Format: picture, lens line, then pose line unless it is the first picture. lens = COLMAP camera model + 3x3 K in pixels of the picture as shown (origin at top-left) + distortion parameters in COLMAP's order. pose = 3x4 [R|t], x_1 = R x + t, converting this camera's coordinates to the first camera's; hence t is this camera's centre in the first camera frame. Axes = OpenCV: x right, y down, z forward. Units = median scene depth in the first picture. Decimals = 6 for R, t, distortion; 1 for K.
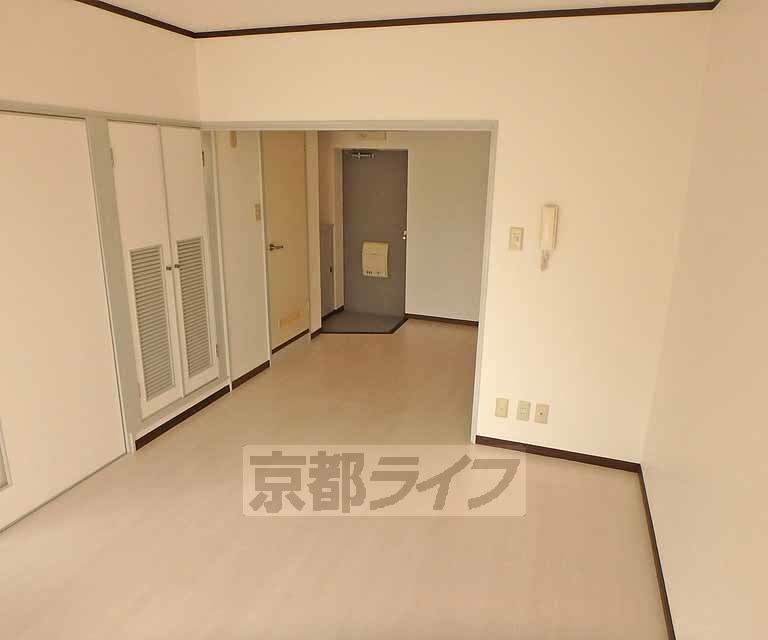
lens RADIAL K [[553.6, 0, 384.0], [0, 553.6, 320.0], [0, 0, 1]] dist [-0.036028, -0.004248]
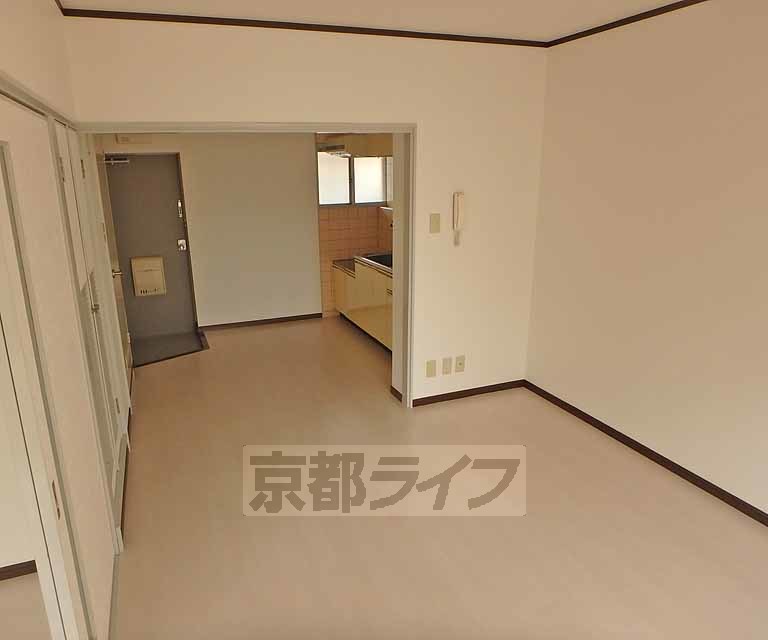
lens RADIAL K [[553.6, 0, 384.0], [0, 553.6, 320.0], [0, 0, 1]] dist [-0.036028, -0.004248]
pose [[0.751401, -0.212694, 0.624625, -0.335844], [0.212362, 0.974210, 0.076269, -0.030754], [-0.624739, 0.075338, 0.777191, 0.083828]]
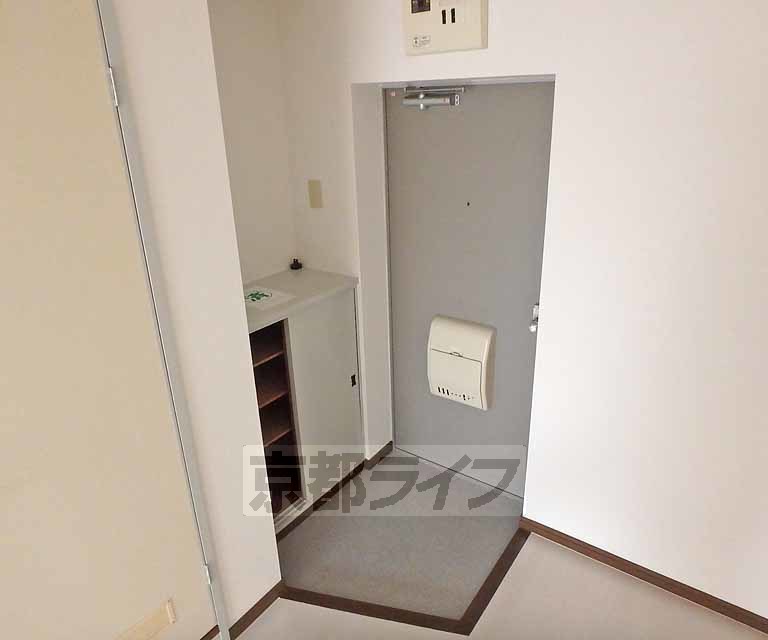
lens RADIAL K [[553.6, 0, 384.0], [0, 553.6, 320.0], [0, 0, 1]] dist [-0.036028, -0.004248]
pose [[0.958927, 0.064186, -0.276295, 0.046629], [-0.036142, 0.993770, 0.105426, -0.203564], [0.281340, -0.091110, 0.955273, 0.669713]]
